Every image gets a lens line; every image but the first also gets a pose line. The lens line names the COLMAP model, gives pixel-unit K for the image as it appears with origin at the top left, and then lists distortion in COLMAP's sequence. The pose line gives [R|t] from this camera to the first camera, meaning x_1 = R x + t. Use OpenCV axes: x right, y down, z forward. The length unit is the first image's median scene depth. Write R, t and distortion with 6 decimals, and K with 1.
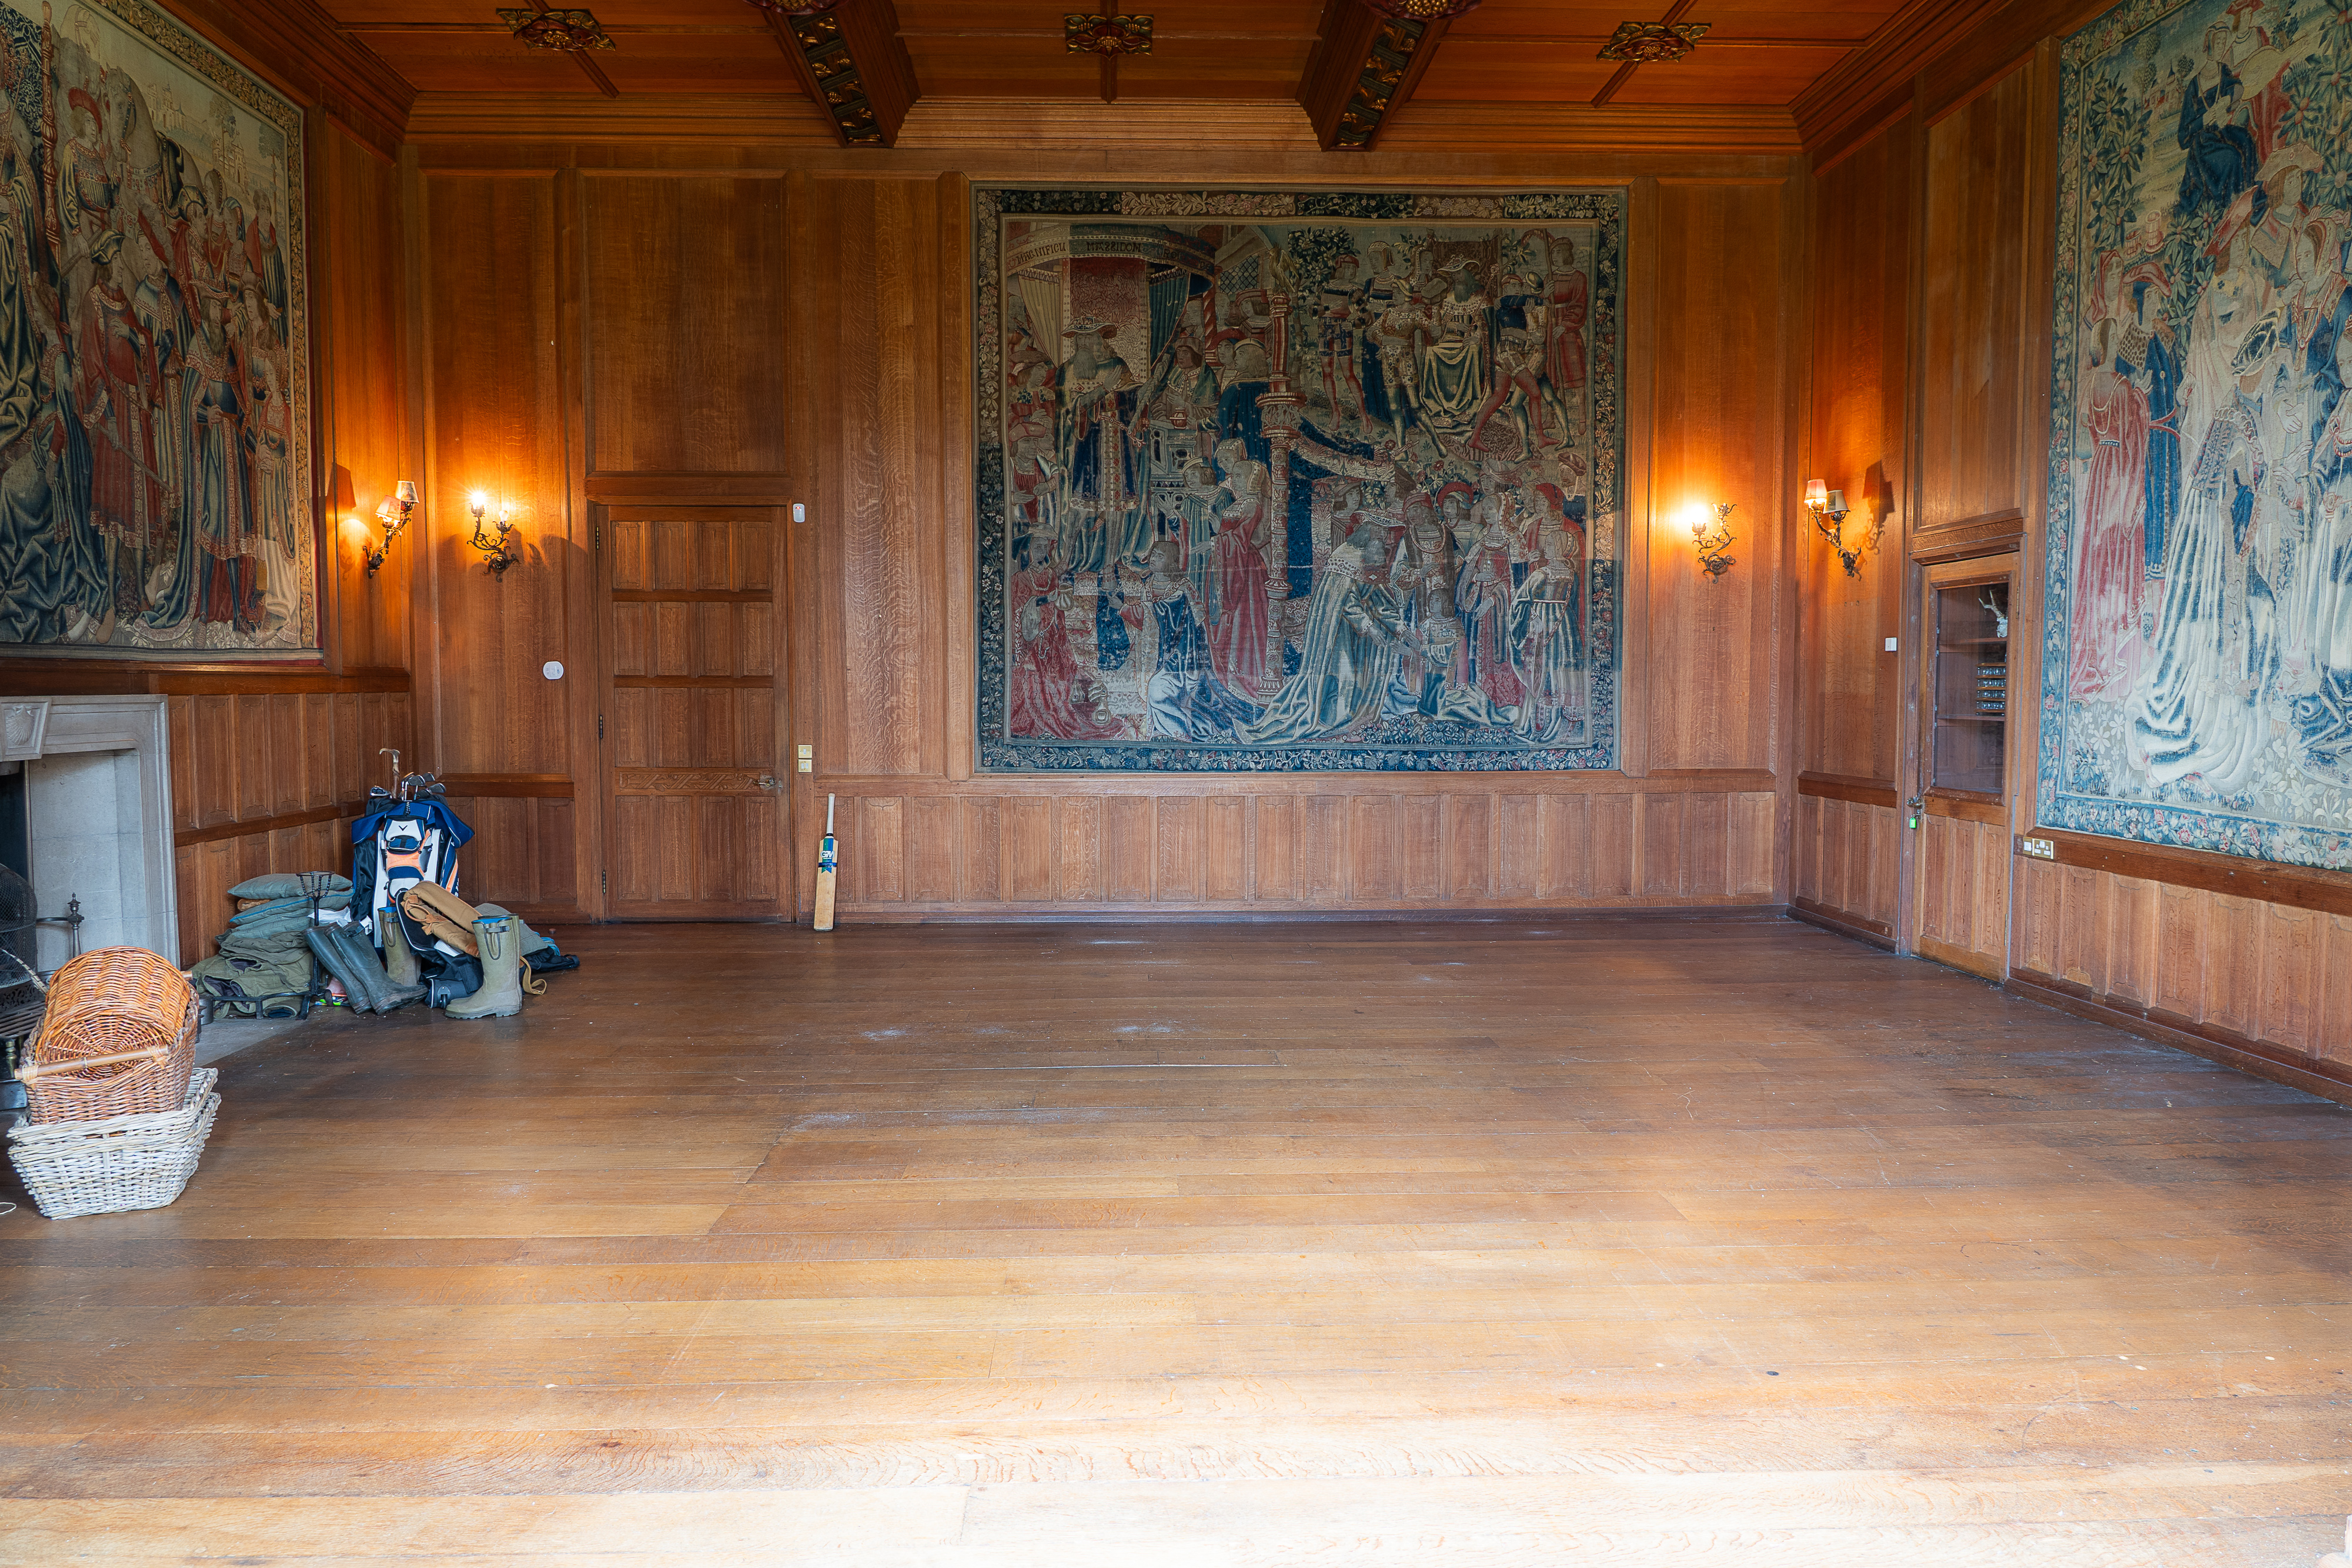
lens RADIAL K [[1594.7, 0, 1168.3], [0, 1594.7, 795.7], [0, 0, 1]] dist [-0.028965, 0.015696]
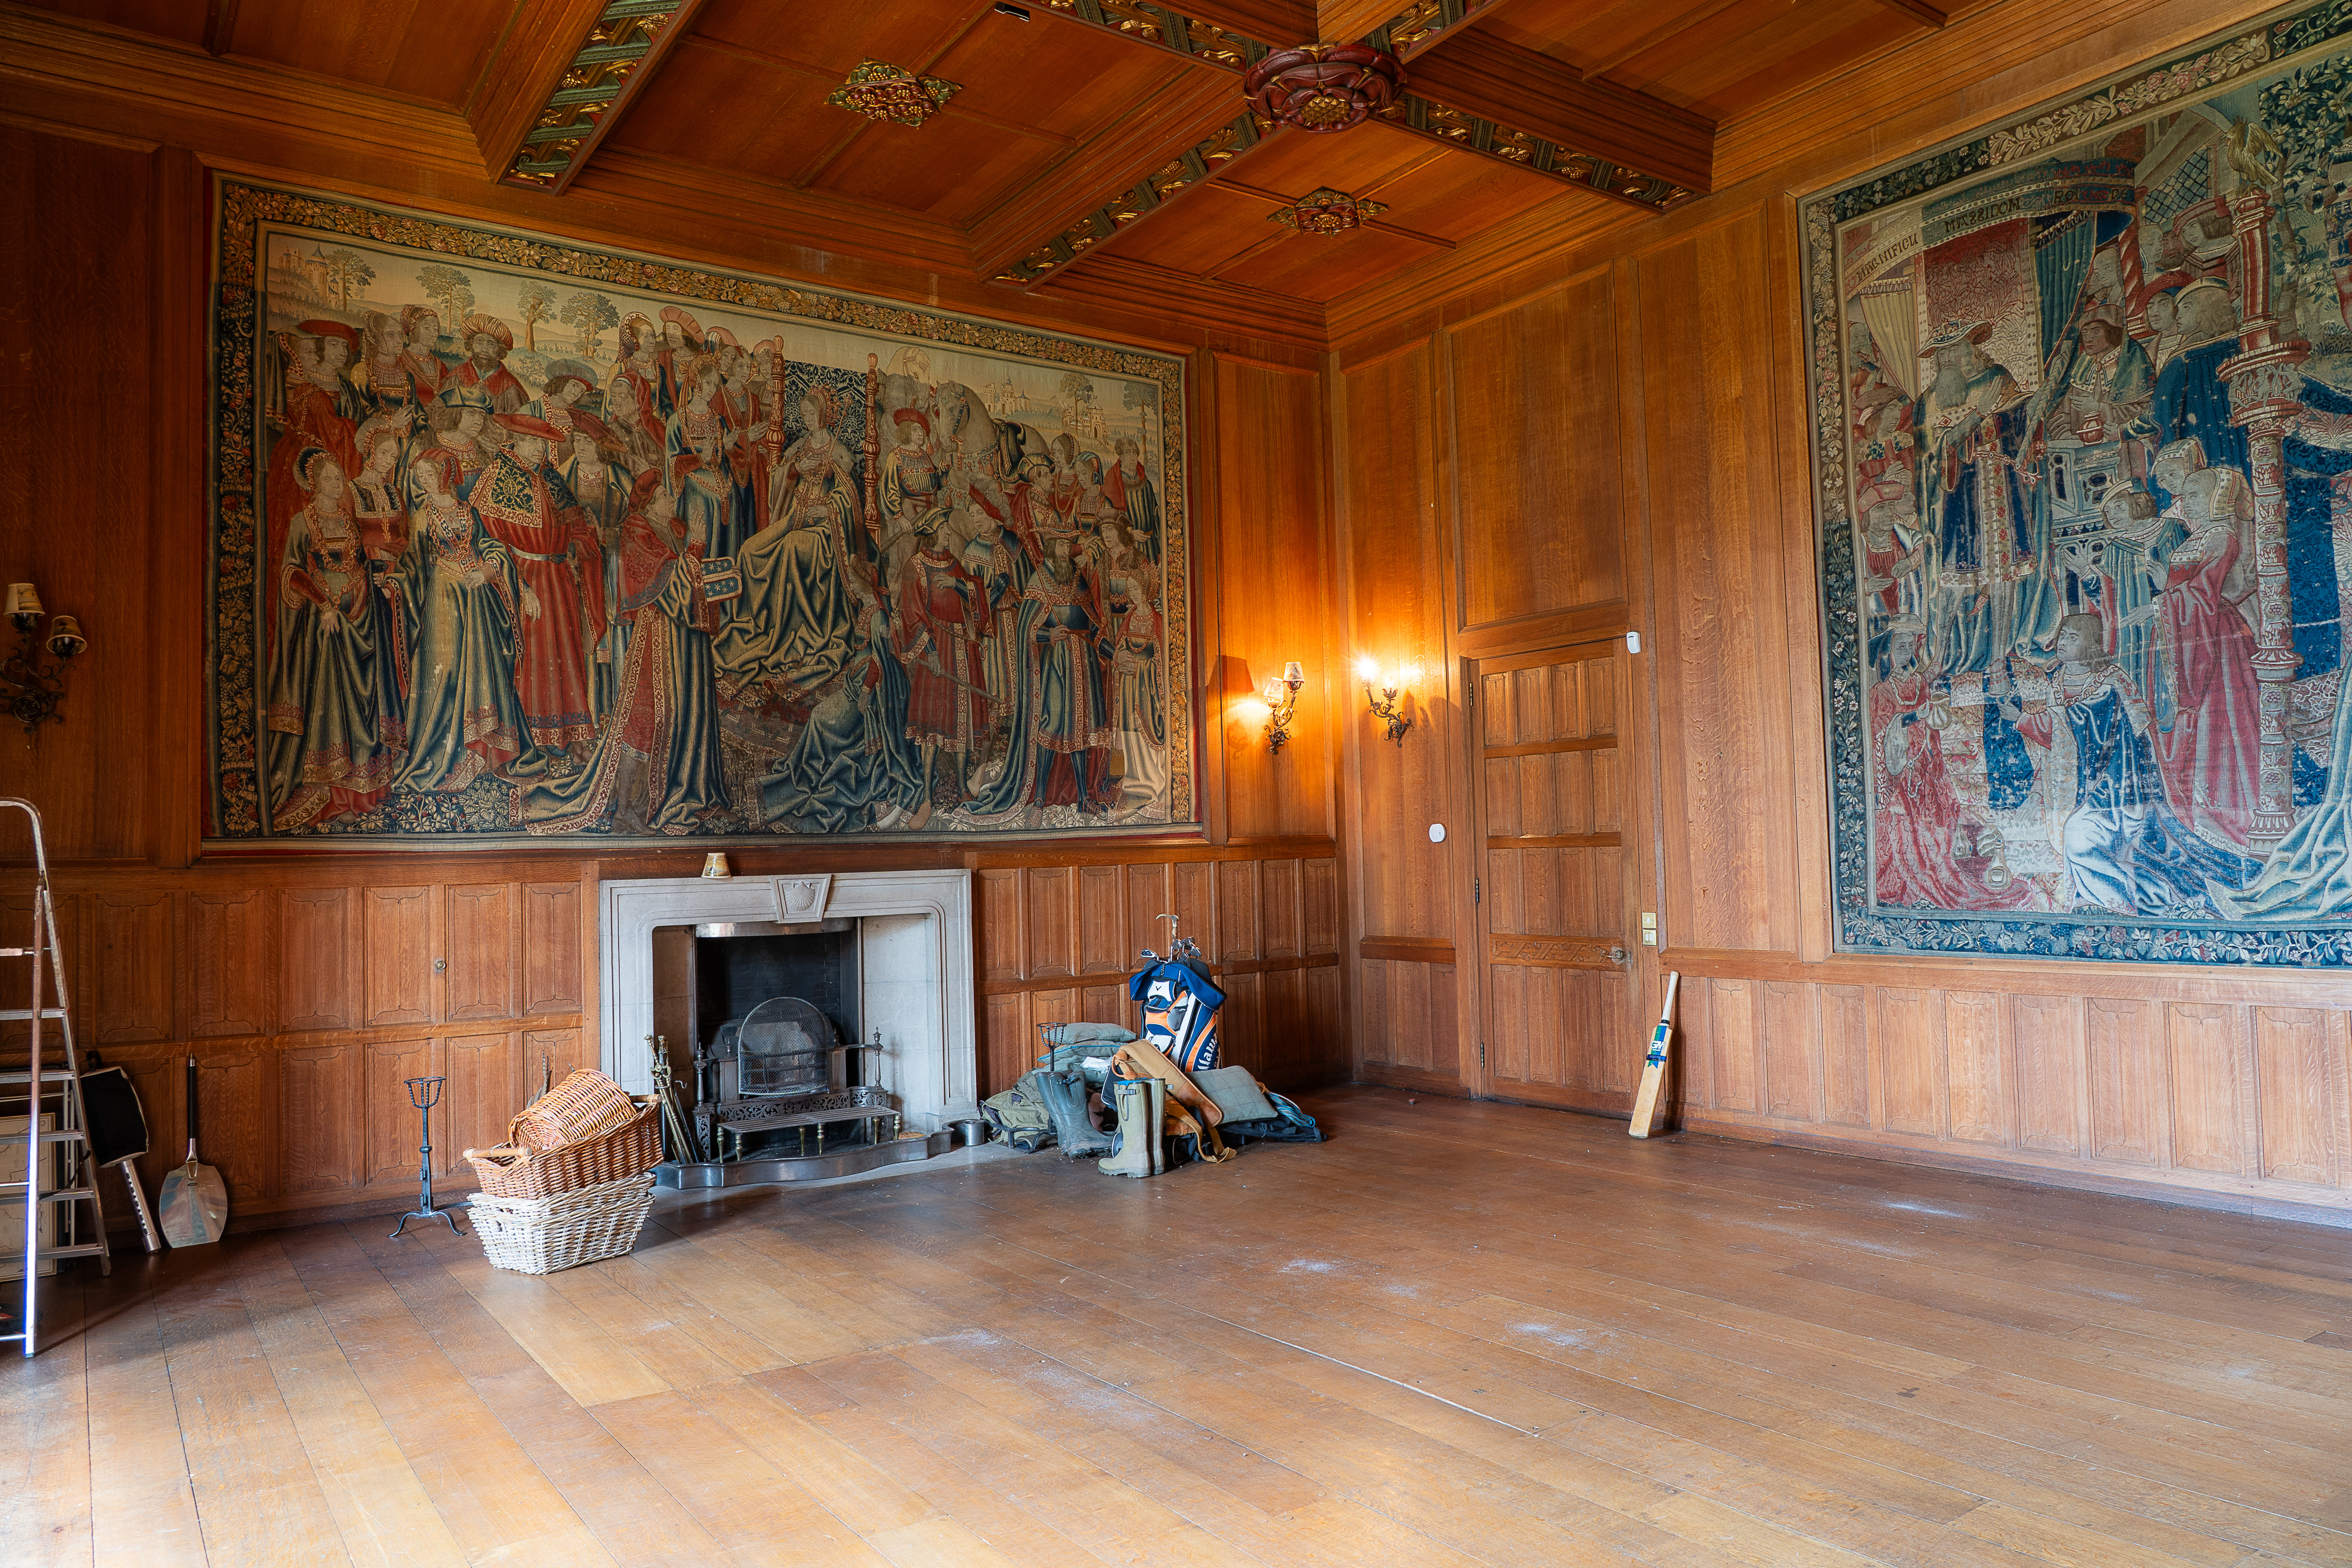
lens RADIAL K [[1594.7, 0, 1168.3], [0, 1594.7, 795.7], [0, 0, 1]] dist [-0.028965, 0.015696]
pose [[0.538120, -0.048289, -0.841484, 0.351439], [-0.029707, 0.996651, -0.076191, -0.022147], [0.842345, 0.065998, 0.534883, 0.332871]]
